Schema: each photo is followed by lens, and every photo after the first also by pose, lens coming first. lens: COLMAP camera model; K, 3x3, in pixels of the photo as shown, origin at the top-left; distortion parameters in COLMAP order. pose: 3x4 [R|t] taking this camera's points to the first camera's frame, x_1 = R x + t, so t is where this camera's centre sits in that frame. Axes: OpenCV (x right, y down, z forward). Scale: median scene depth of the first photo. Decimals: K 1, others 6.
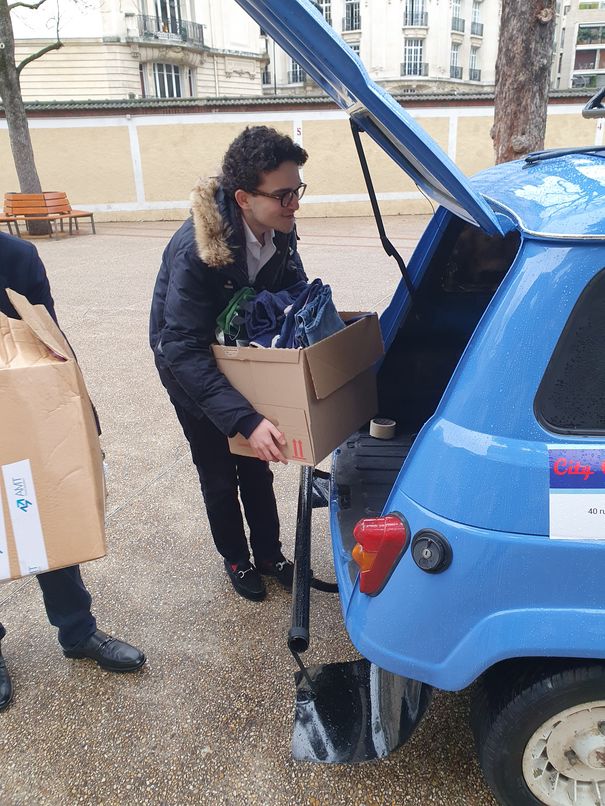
lens RADIAL K [[622.1, 0, 306.5], [0, 622.1, 402.8], [0, 0, 1]] dist [-0.037433, 0.013423]
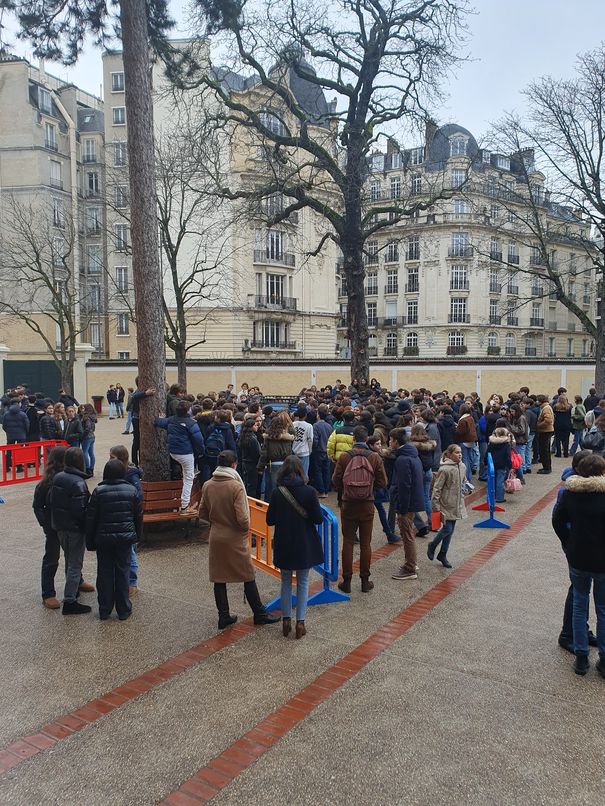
lens RADIAL K [[622.1, 0, 299.7], [0, 622.1, 403.8], [0, 0, 1]] dist [-0.037433, 0.013423]
pose [[0.981201, 0.037449, -0.189322, 0.146123], [-0.095381, 0.946910, -0.307024, 0.119579], [0.167773, 0.319310, 0.932681, -0.380564]]
